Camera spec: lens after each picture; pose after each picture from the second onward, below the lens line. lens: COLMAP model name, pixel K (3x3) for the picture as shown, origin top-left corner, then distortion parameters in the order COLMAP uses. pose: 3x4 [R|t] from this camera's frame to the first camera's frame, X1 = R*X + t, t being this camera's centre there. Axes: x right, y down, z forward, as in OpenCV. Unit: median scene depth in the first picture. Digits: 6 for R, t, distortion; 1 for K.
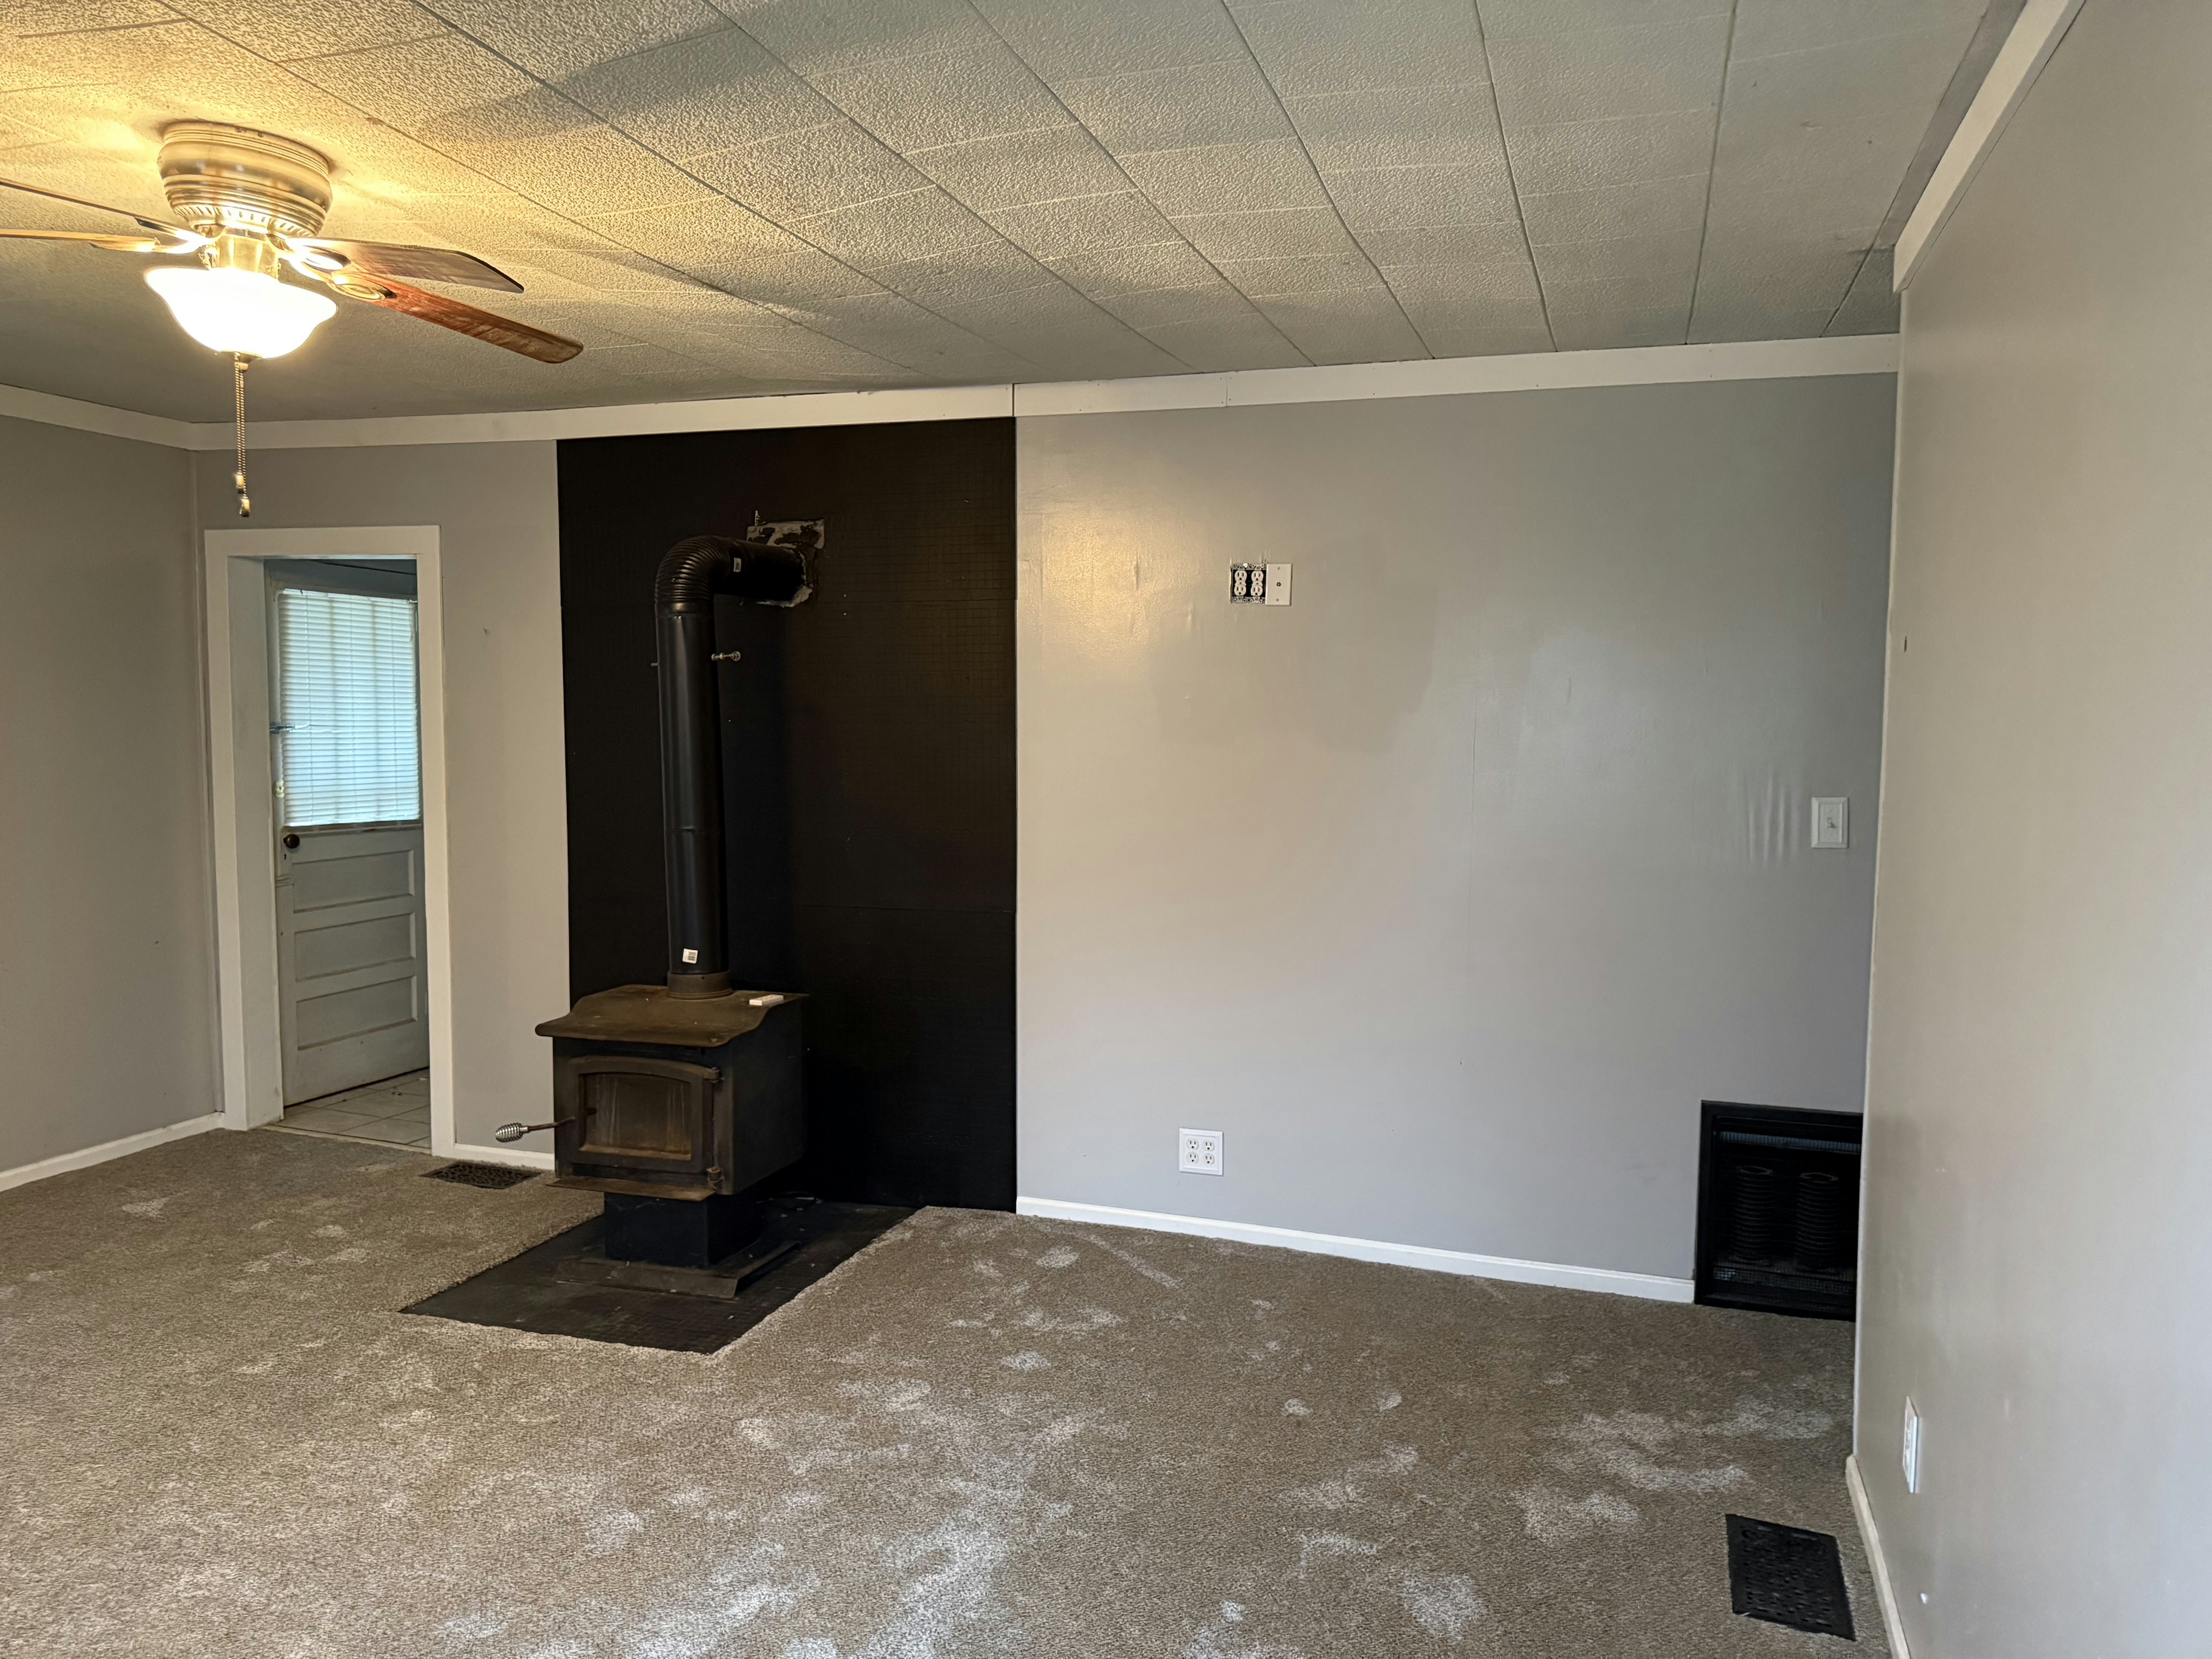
lens RADIAL K [[1559.7, 0, 1099.5], [0, 1559.7, 820.2], [0, 0, 1]] dist [0.037670, -0.043227]
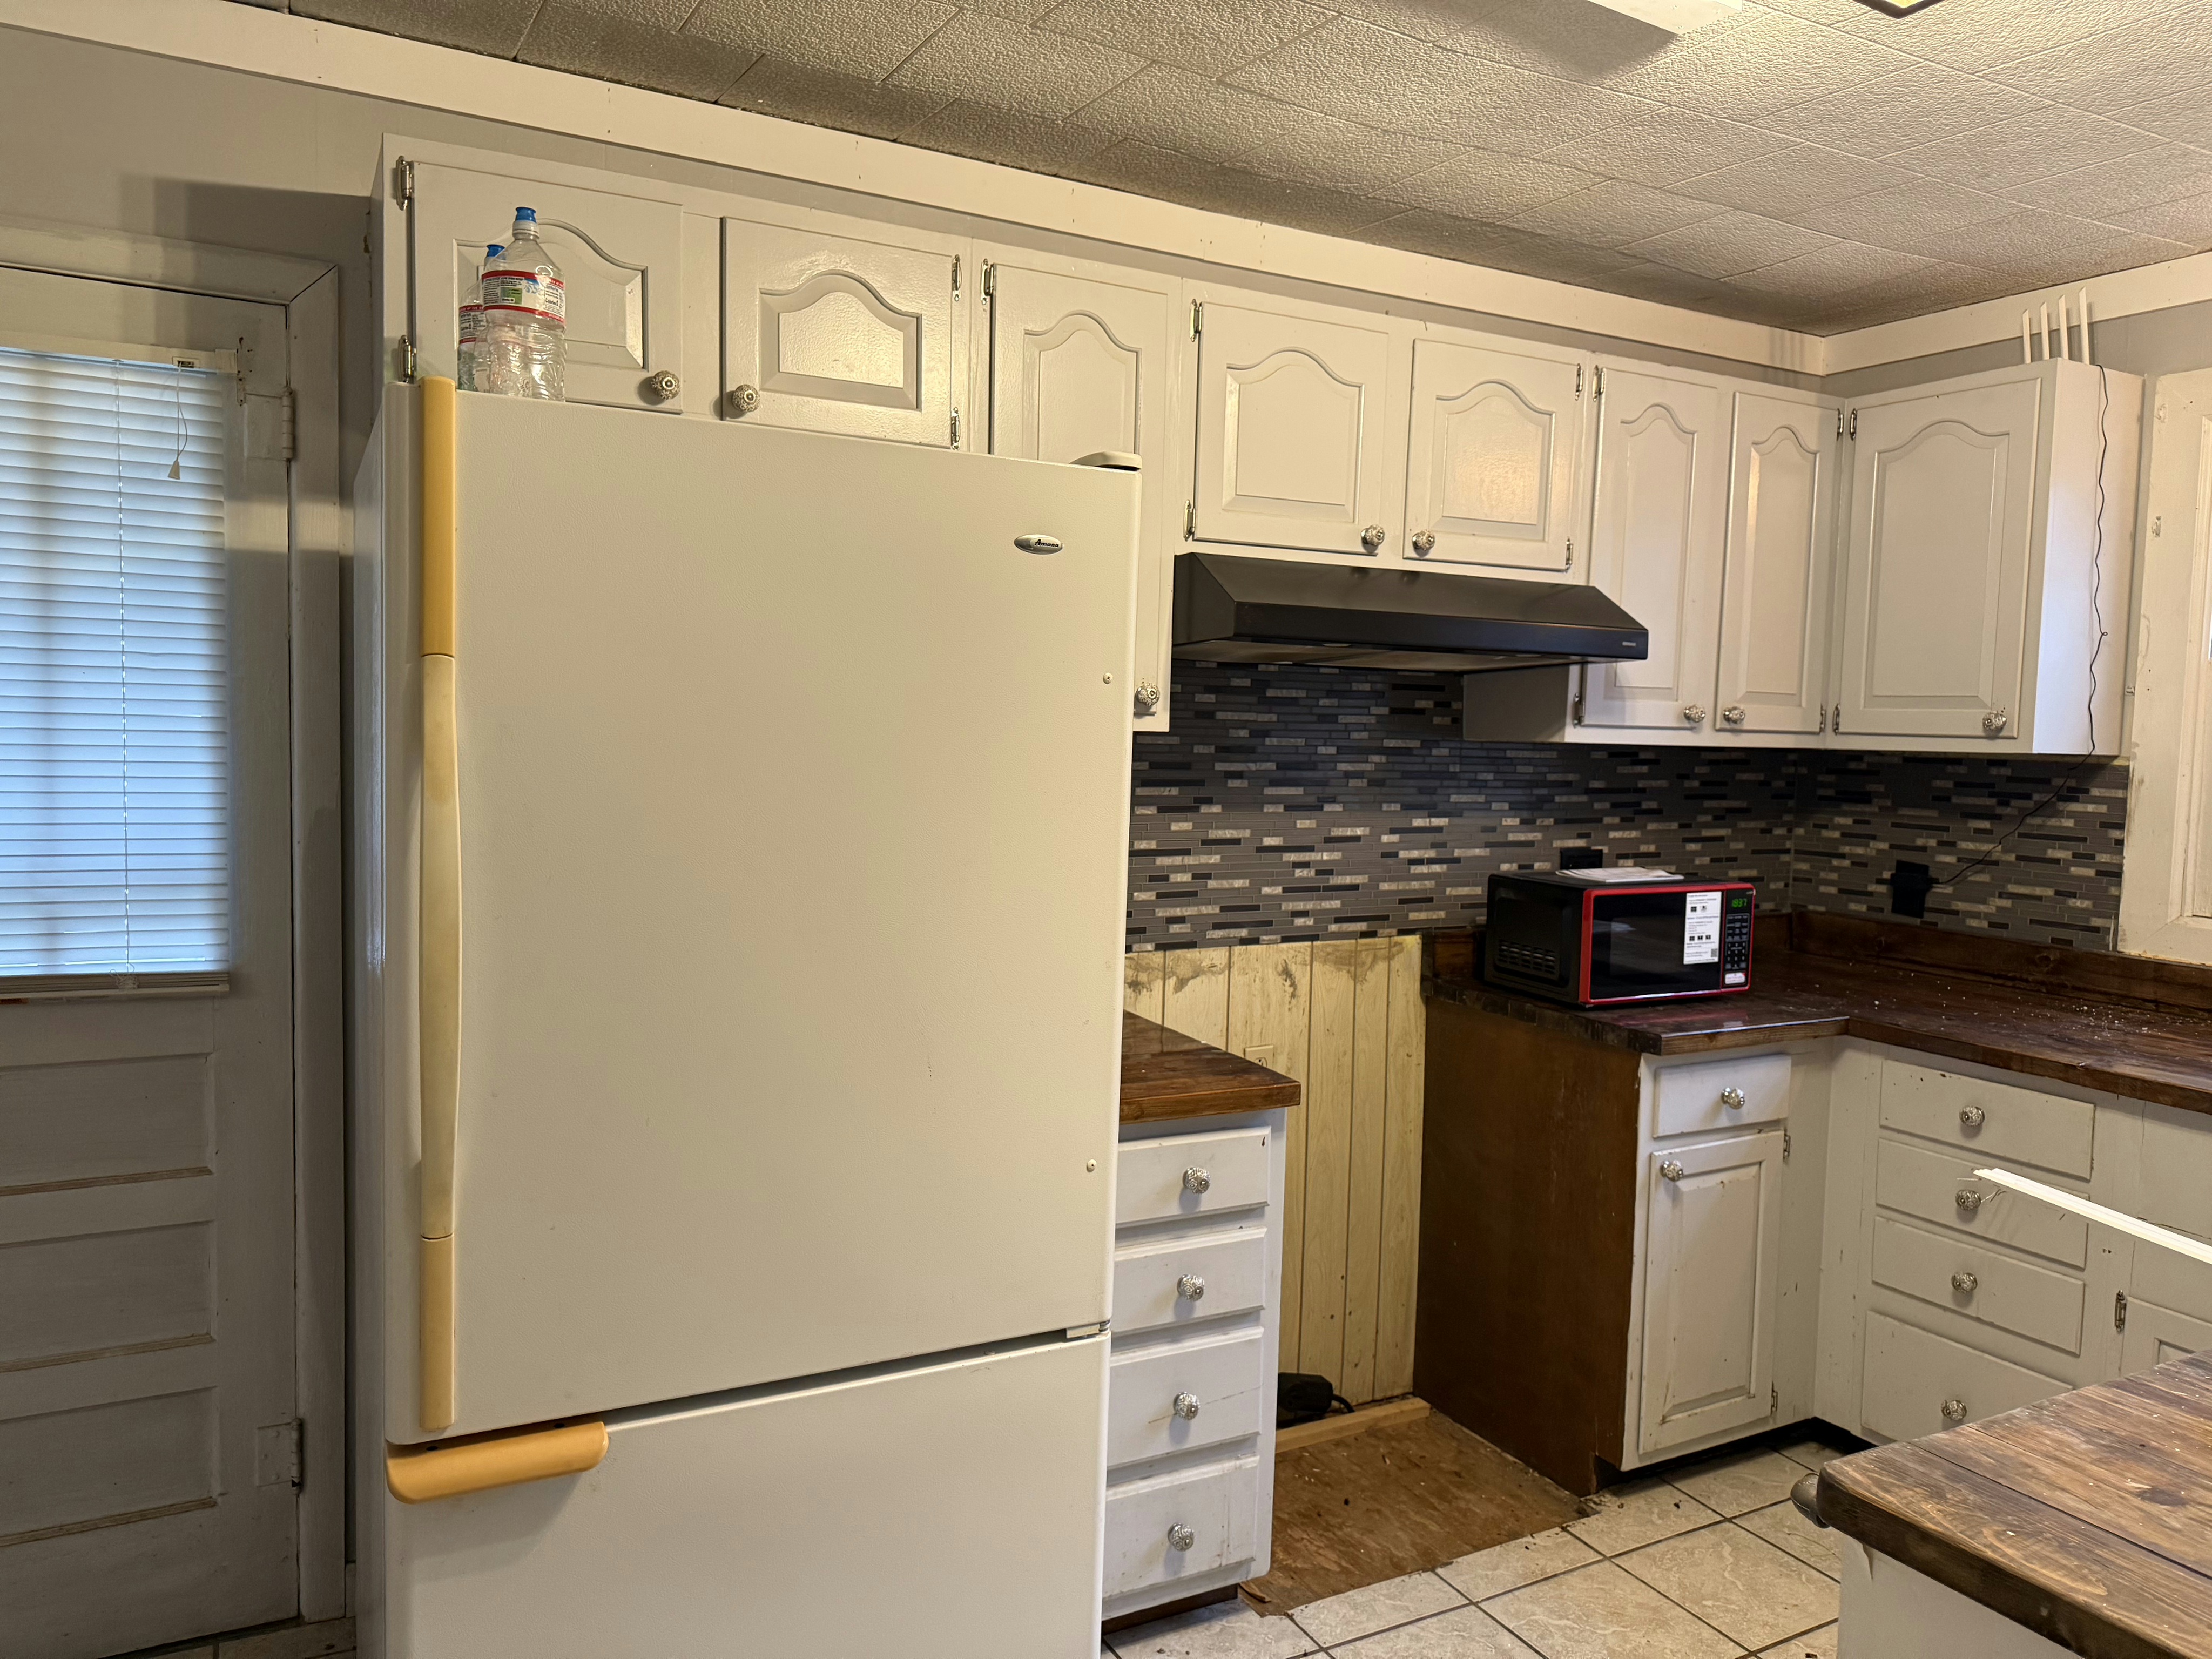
lens RADIAL K [[1559.7, 0, 1176.3], [0, 1559.7, 824.7], [0, 0, 1]] dist [0.037670, -0.043227]
pose [[0.741845, 0.062553, -0.667647, -0.050624], [-0.074153, 0.997186, 0.011034, -0.101877], [0.666459, 0.041322, 0.744396, 1.609270]]
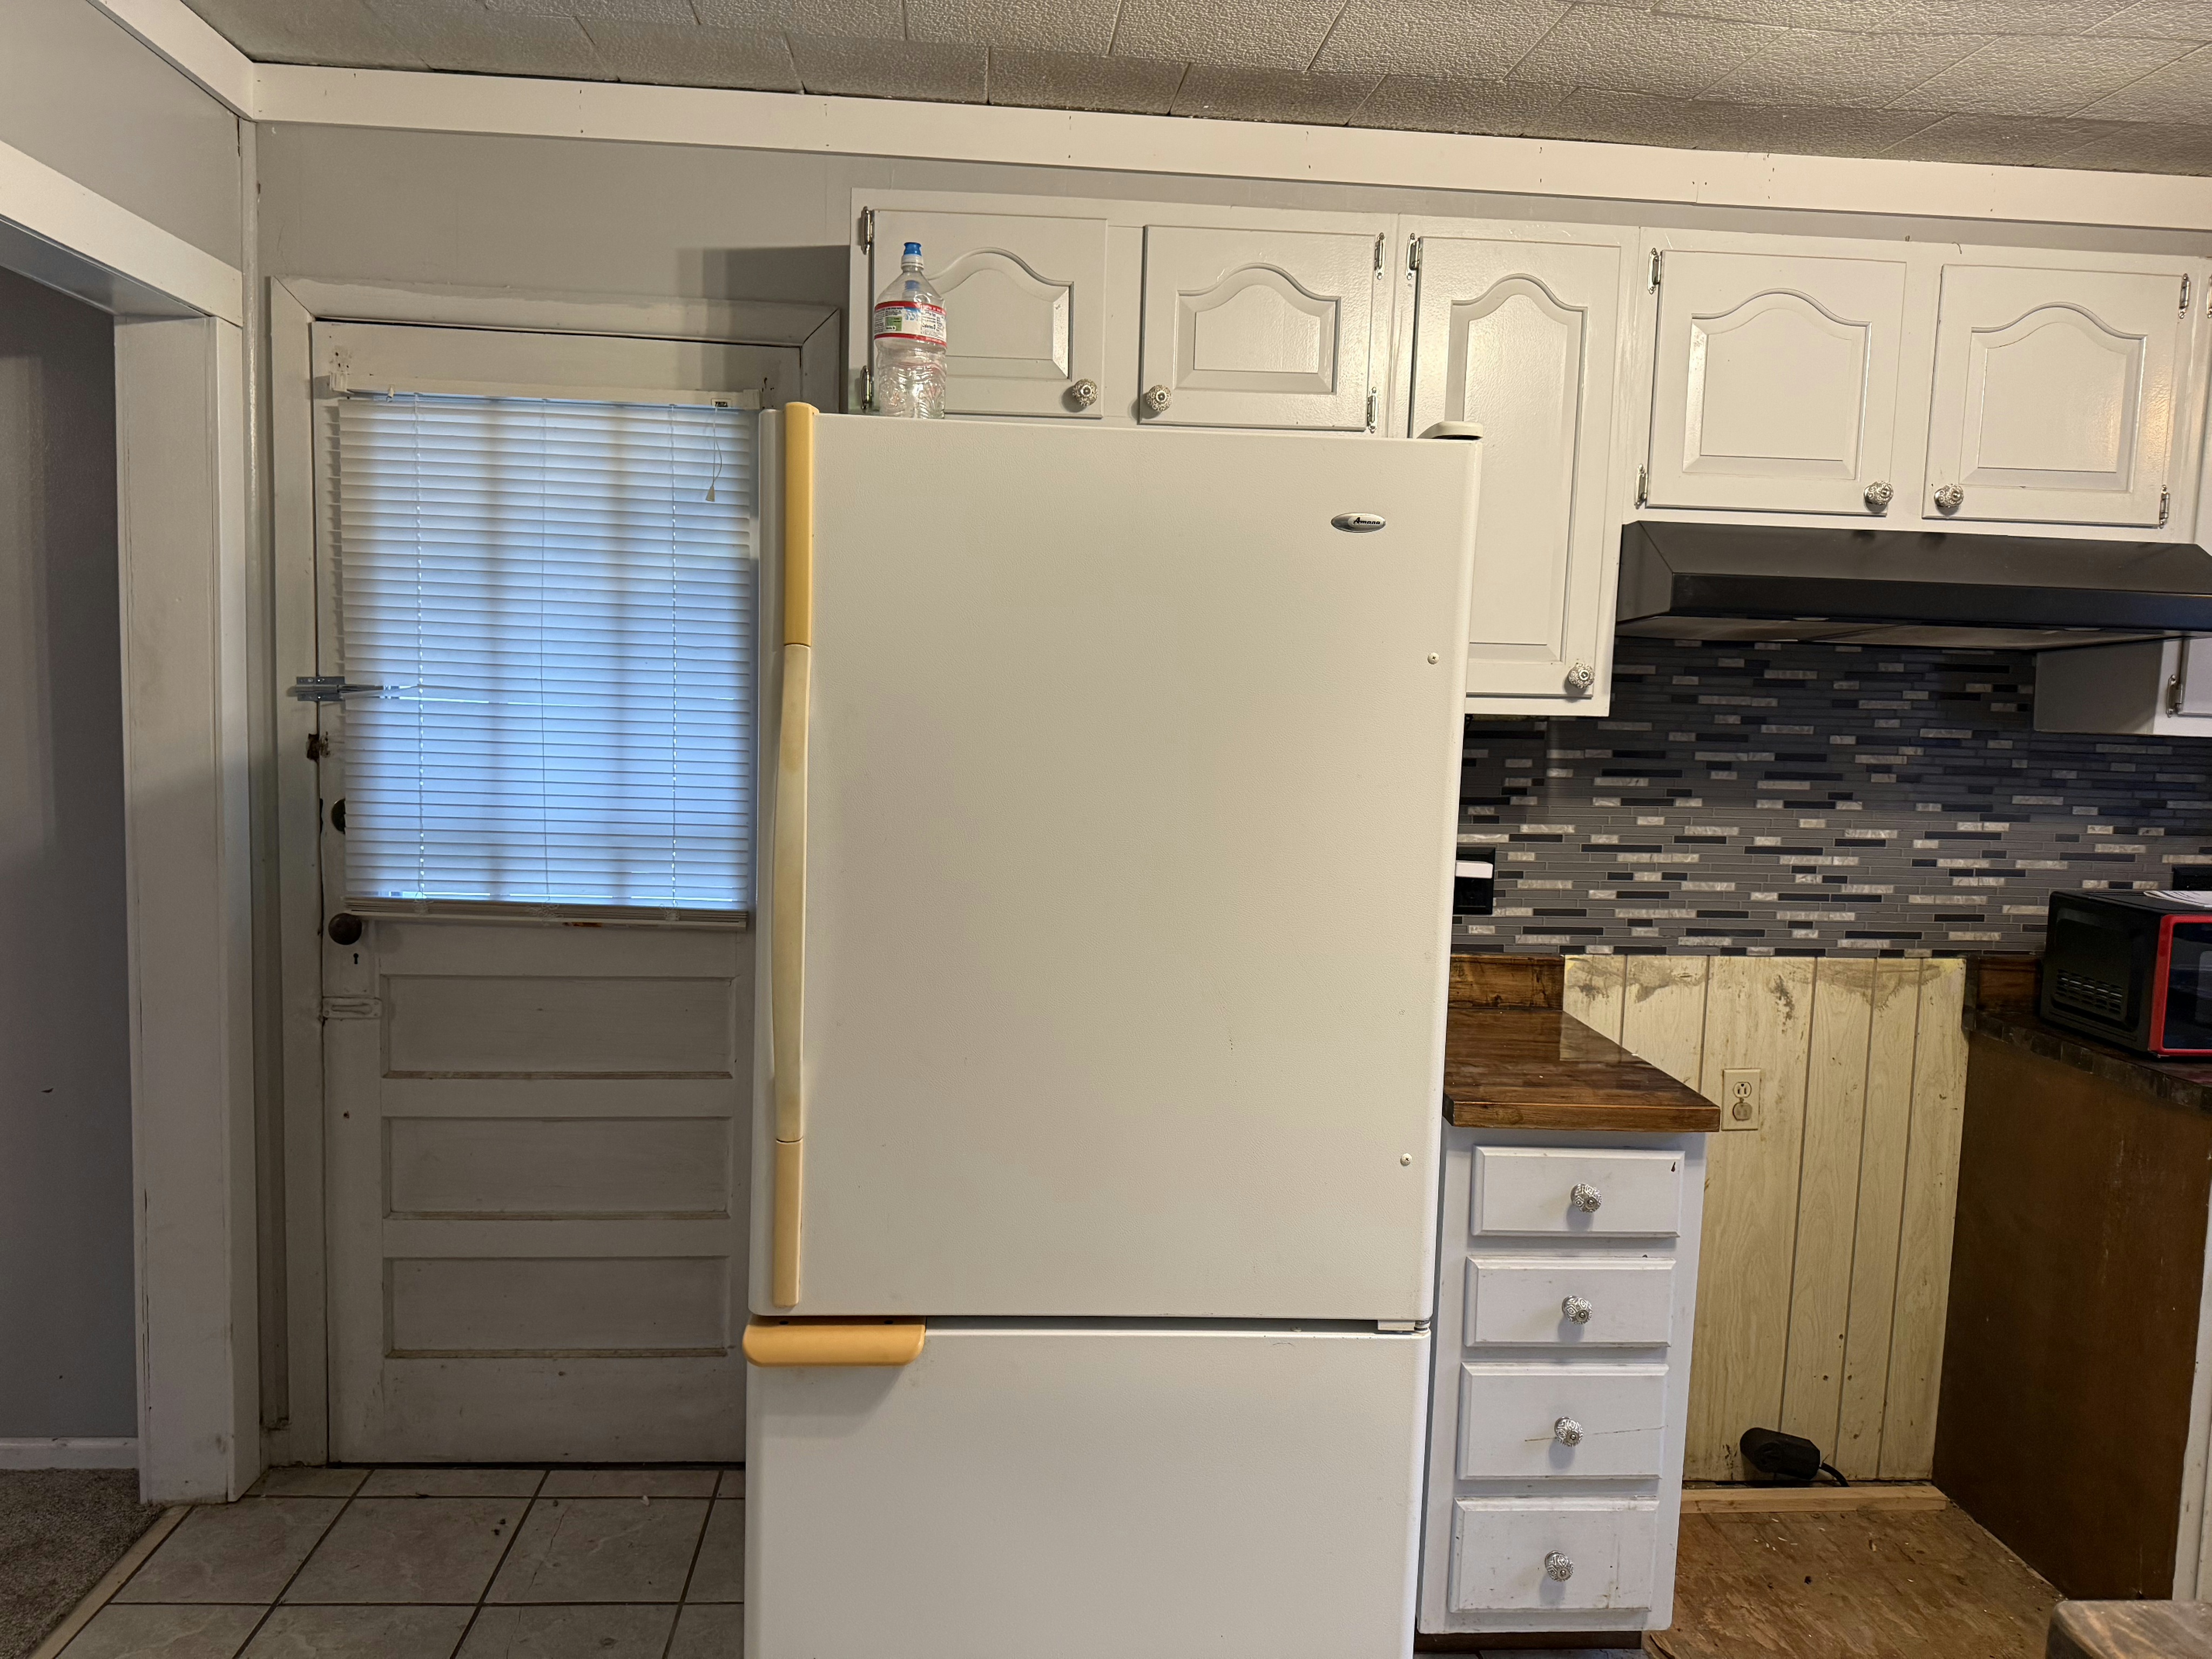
lens RADIAL K [[1559.7, 0, 1070.1], [0, 1559.7, 831.8], [0, 0, 1]] dist [0.037670, -0.043227]
pose [[0.401242, 0.092872, -0.911252, -0.003758], [-0.095743, 0.993649, 0.059112, -0.105763], [0.910954, 0.063528, 0.407586, 1.665461]]
